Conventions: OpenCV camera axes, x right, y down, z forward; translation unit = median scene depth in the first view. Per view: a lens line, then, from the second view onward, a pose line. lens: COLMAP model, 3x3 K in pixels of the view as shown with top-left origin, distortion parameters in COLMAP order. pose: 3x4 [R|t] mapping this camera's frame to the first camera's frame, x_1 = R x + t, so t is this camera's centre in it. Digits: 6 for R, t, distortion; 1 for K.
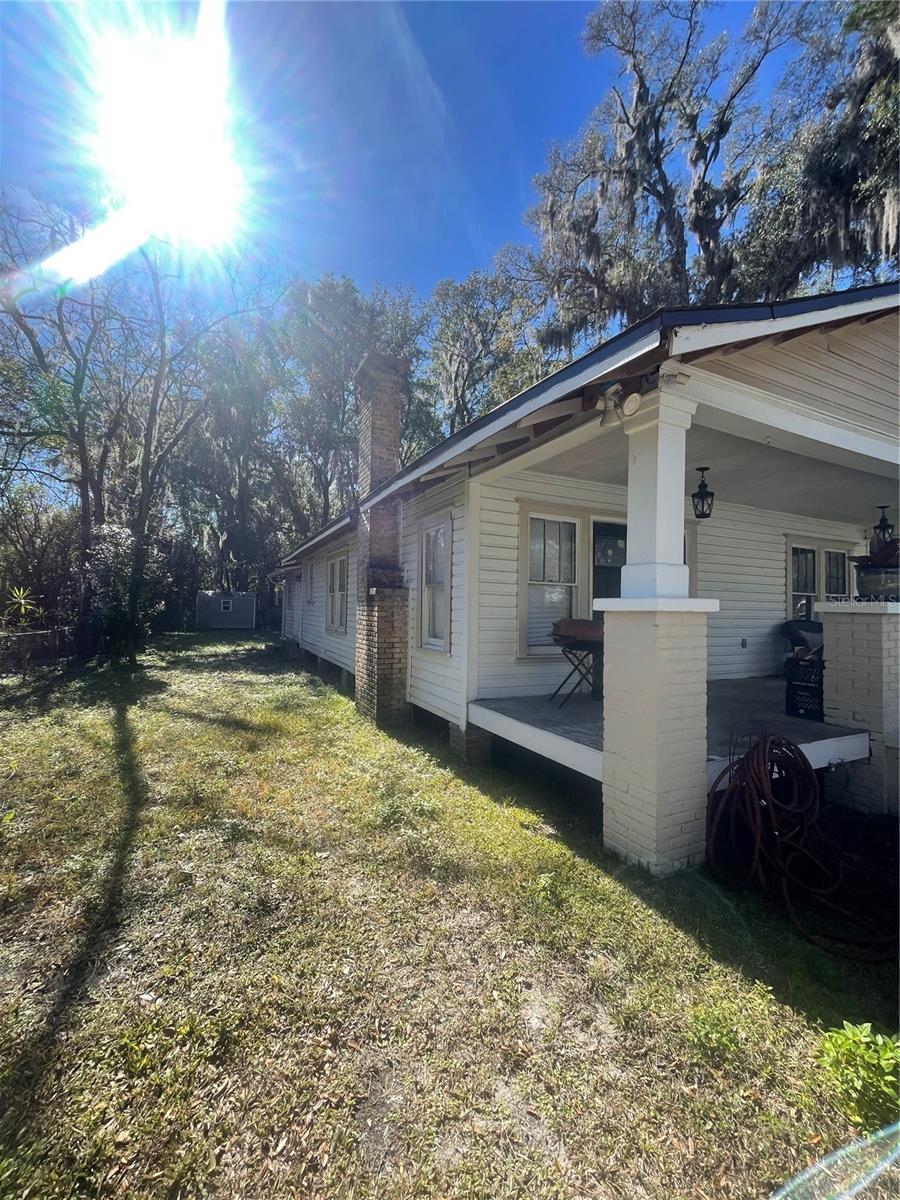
lens RADIAL K [[480.7, 0, 448.2], [0, 480.7, 600.2], [0, 0, 1]] dist [-0.002209, 0.000007]
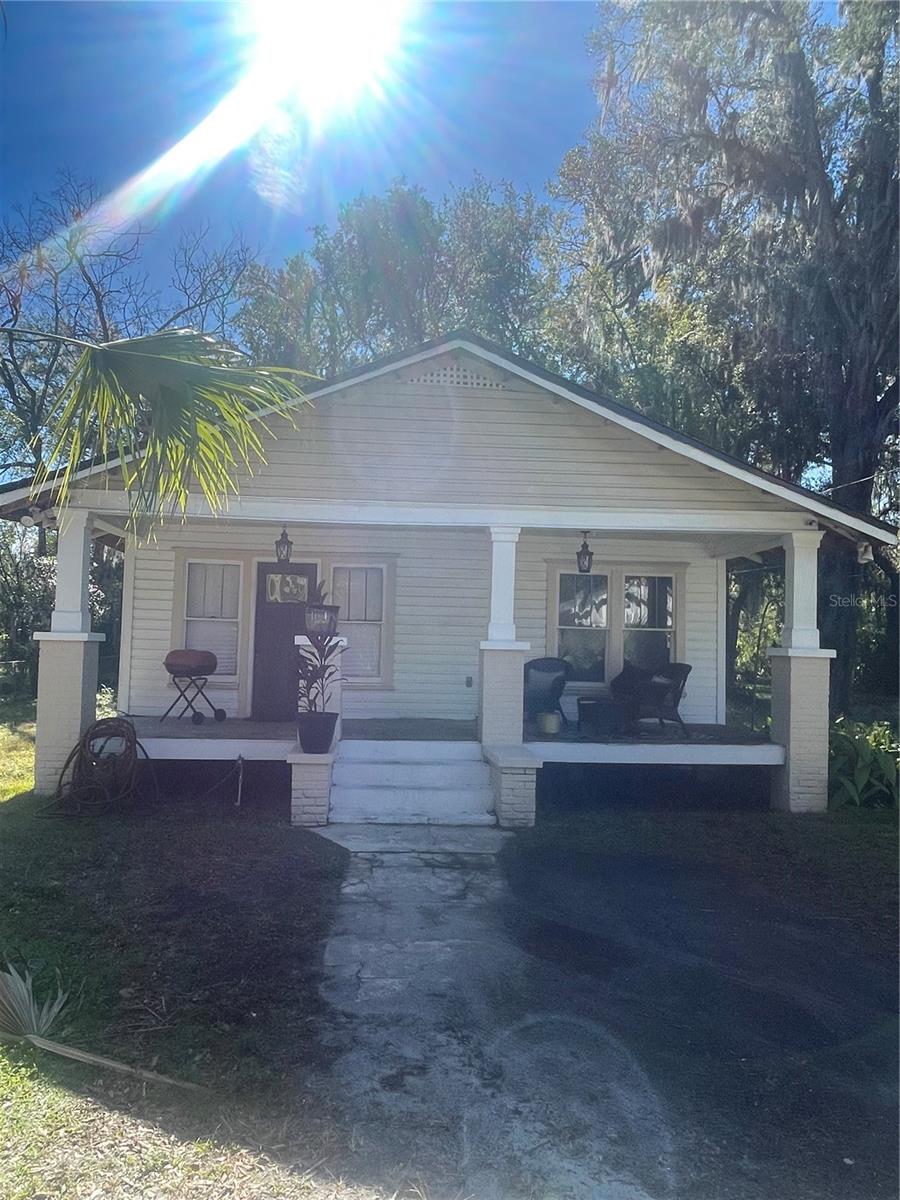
lens RADIAL K [[814.9, 0, 450.9], [0, 814.9, 602.8], [0, 0, 1]] dist [0.000972, -0.004498]
pose [[0.943546, 0.002630, -0.331230, 1.336053], [-0.014284, 0.999361, -0.032754, -0.017067], [0.330932, 0.035636, 0.942981, -0.599842]]
